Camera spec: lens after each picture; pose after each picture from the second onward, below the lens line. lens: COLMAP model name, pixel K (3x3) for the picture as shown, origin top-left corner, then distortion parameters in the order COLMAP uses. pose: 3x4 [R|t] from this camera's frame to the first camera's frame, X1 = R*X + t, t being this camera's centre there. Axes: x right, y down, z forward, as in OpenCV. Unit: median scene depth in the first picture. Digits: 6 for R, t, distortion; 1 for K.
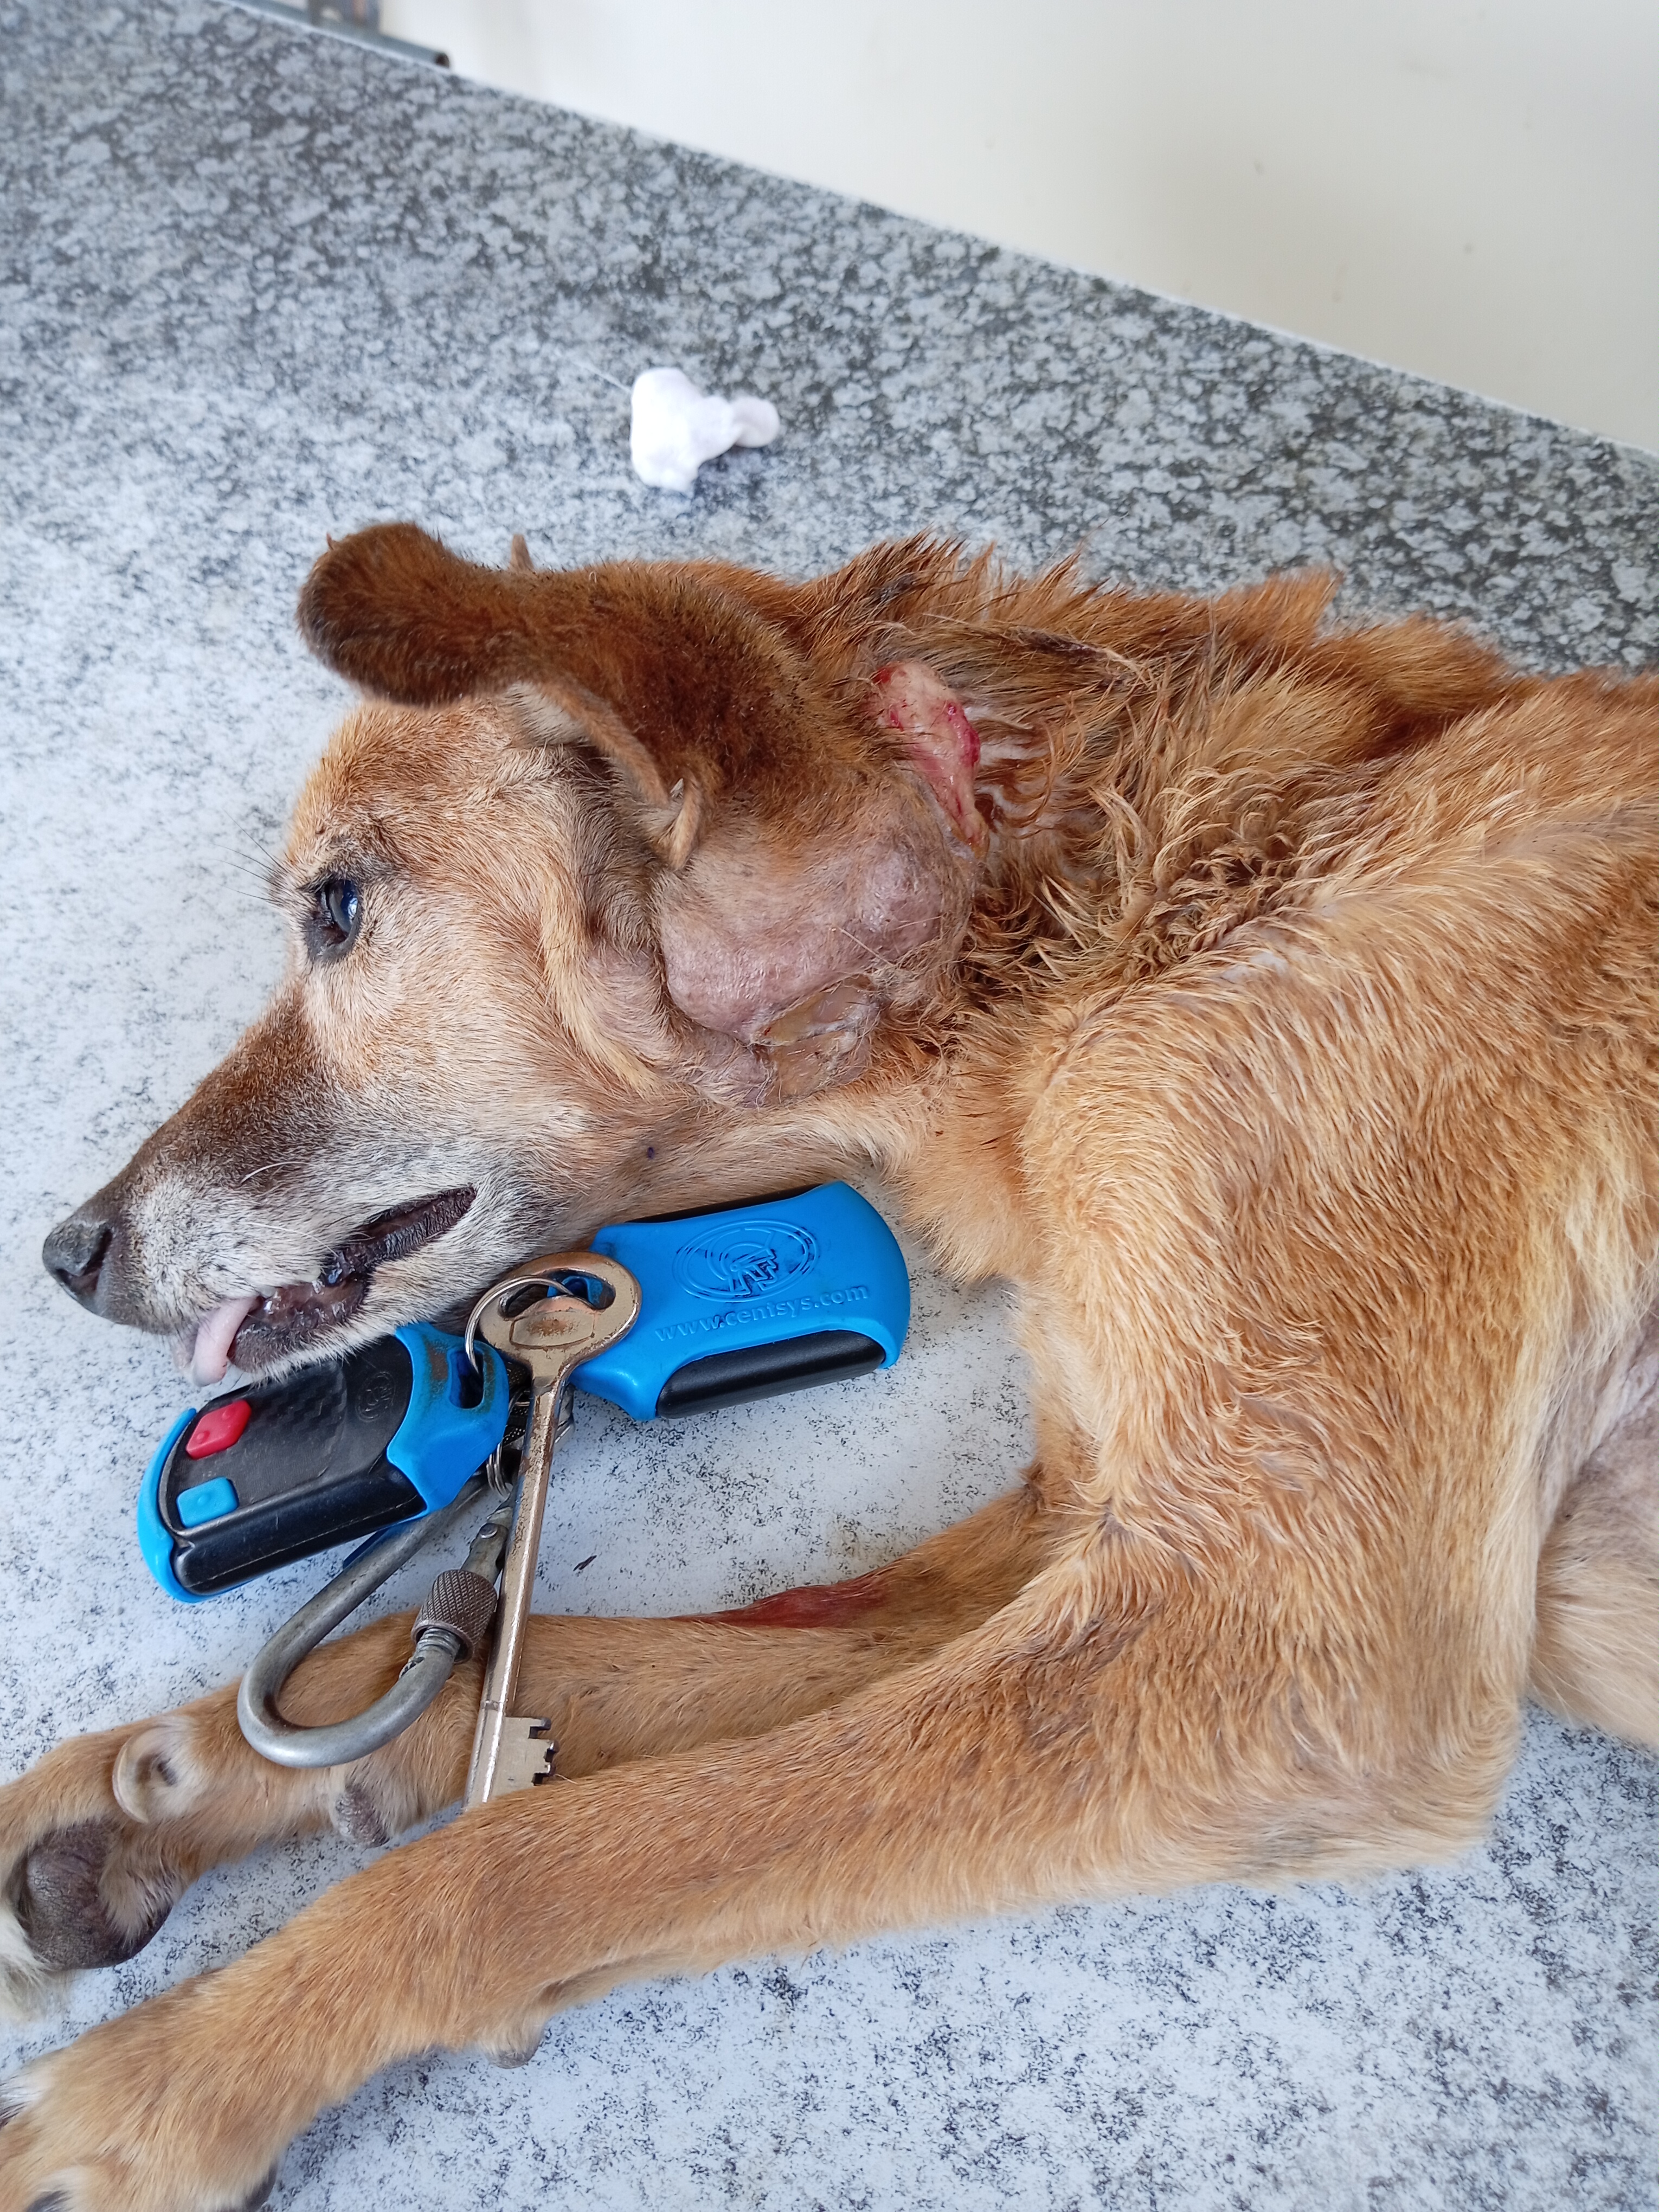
lens RADIAL K [[1861.0, 0, 832.3], [0, 1861.0, 1068.9], [0, 0, 1]] dist [0.016377, -0.084381]
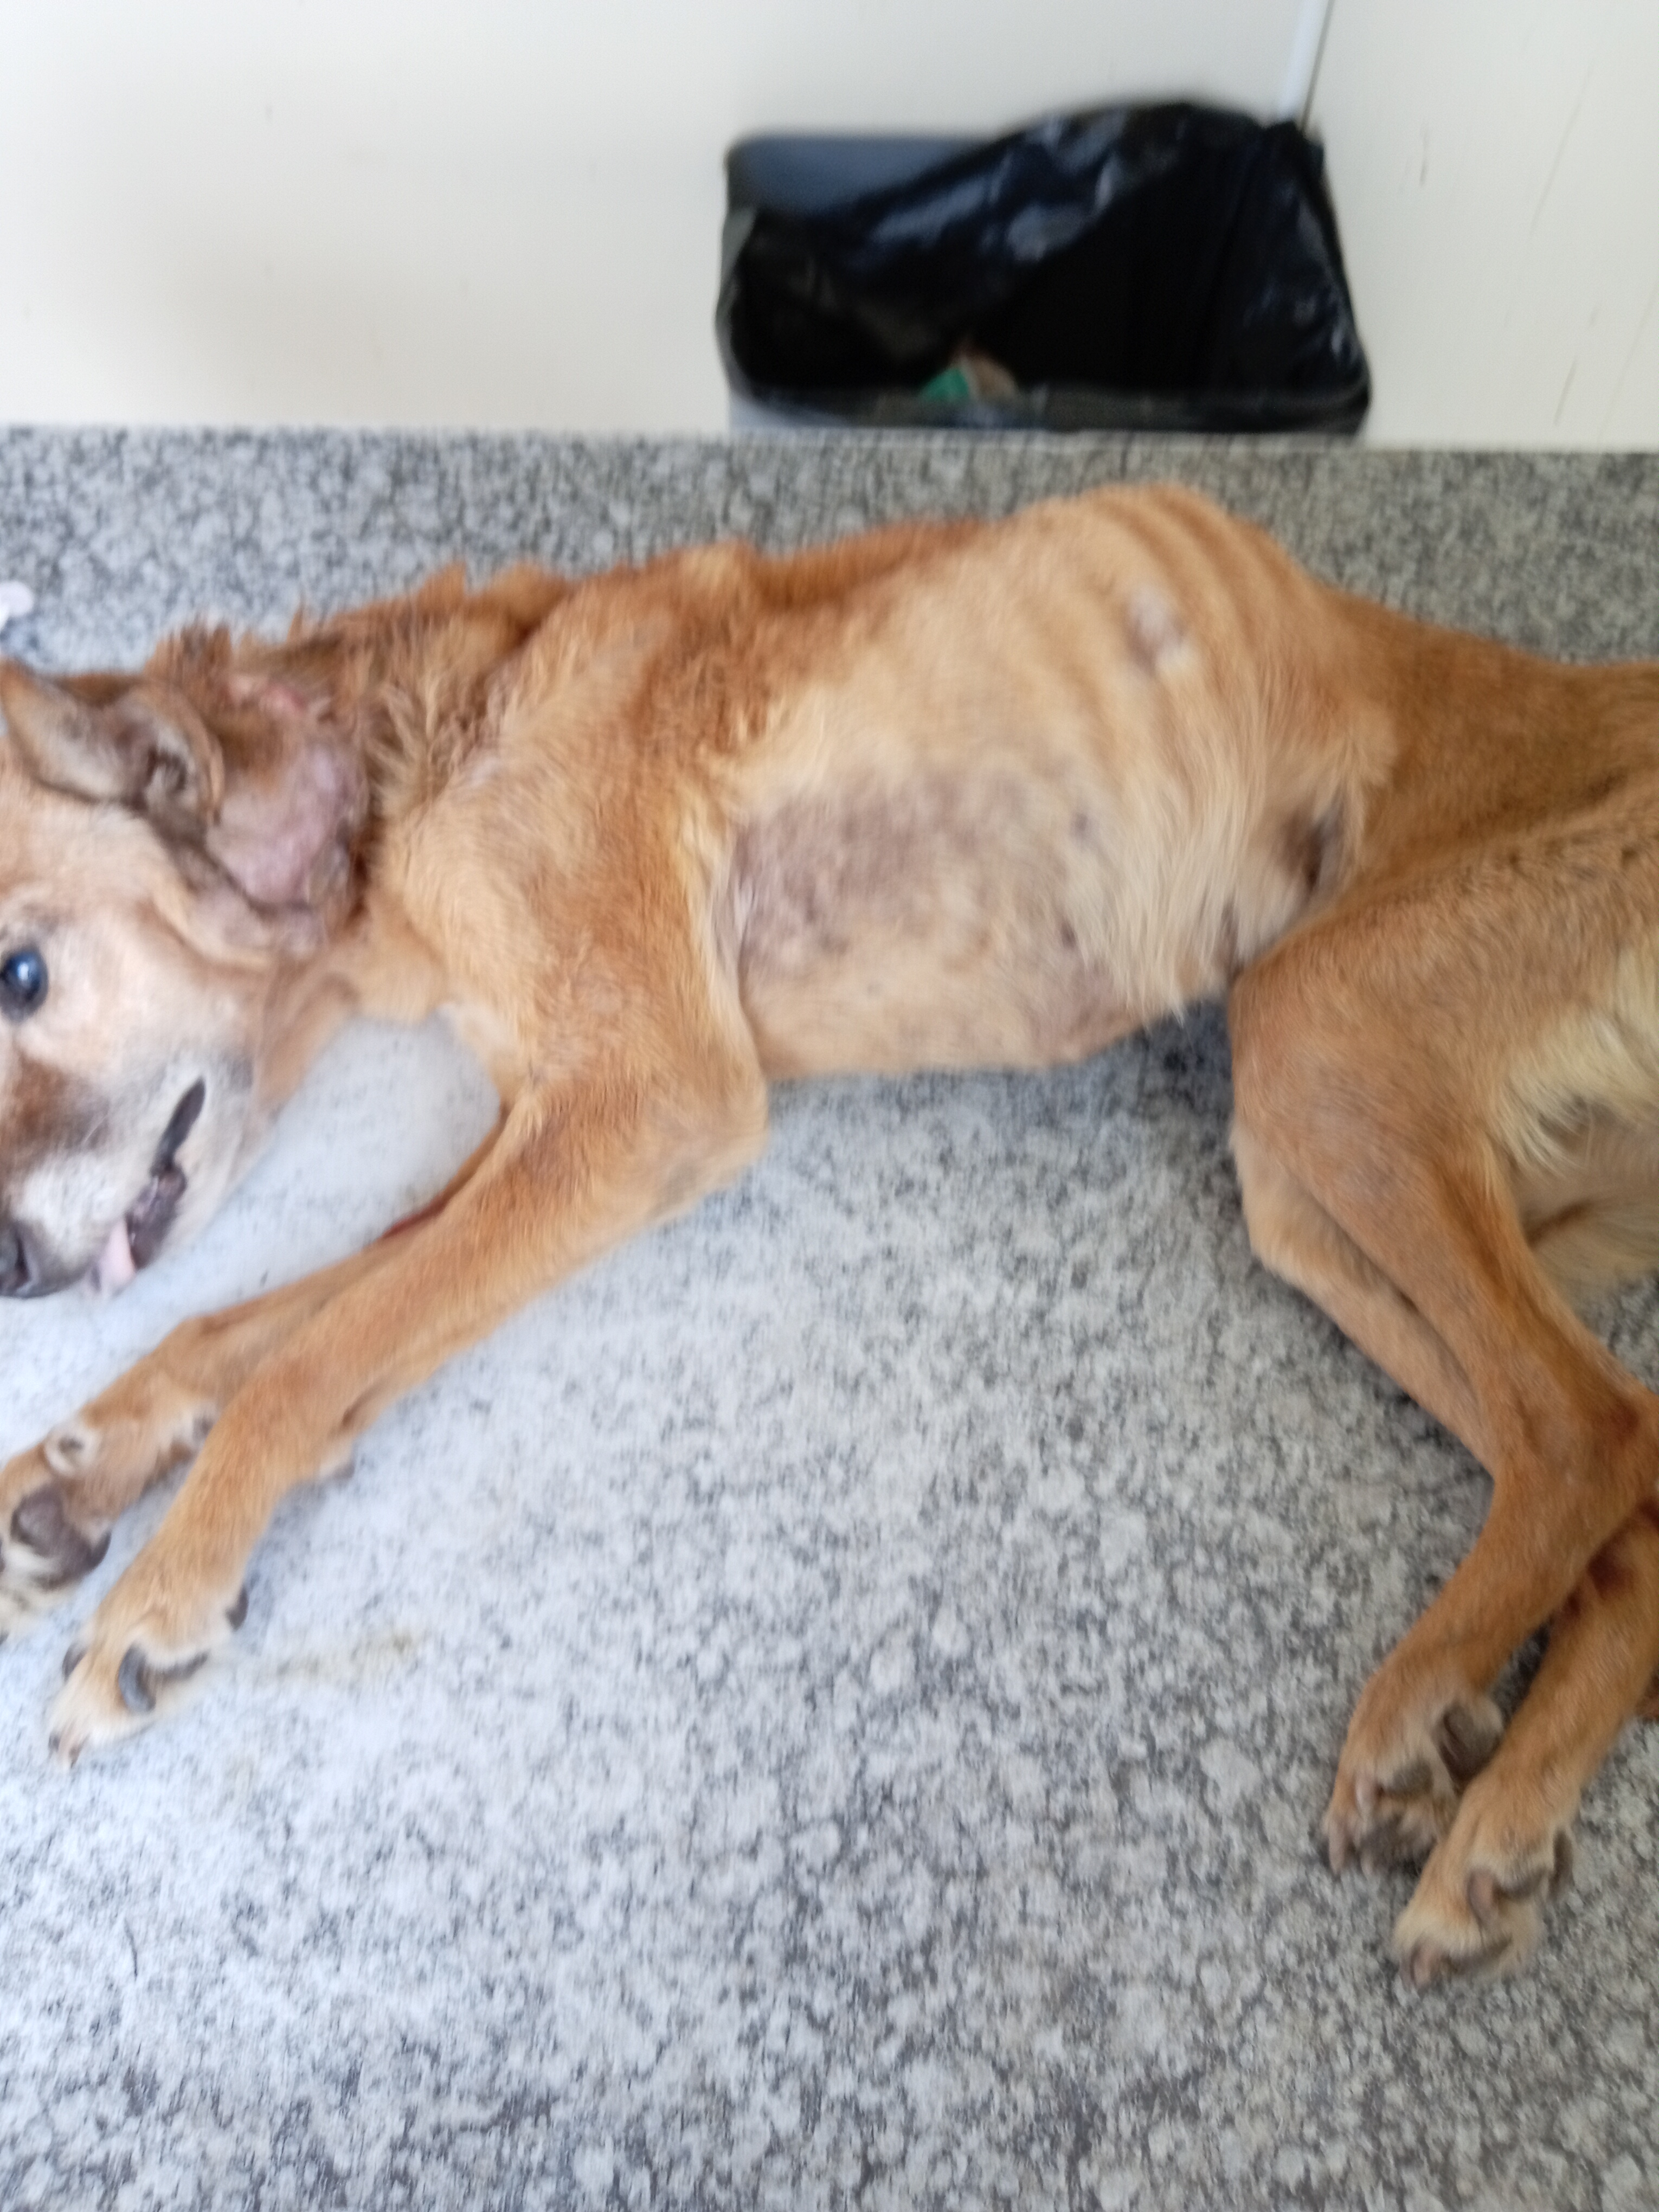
lens RADIAL K [[1861.0, 0, 827.4], [0, 1861.0, 1091.3], [0, 0, 1]] dist [0.016377, -0.084381]
pose [[0.858815, -0.397831, 0.322750, -0.116025], [0.401401, 0.914028, 0.058556, 0.151763], [-0.318298, 0.079264, 0.944671, -0.477030]]
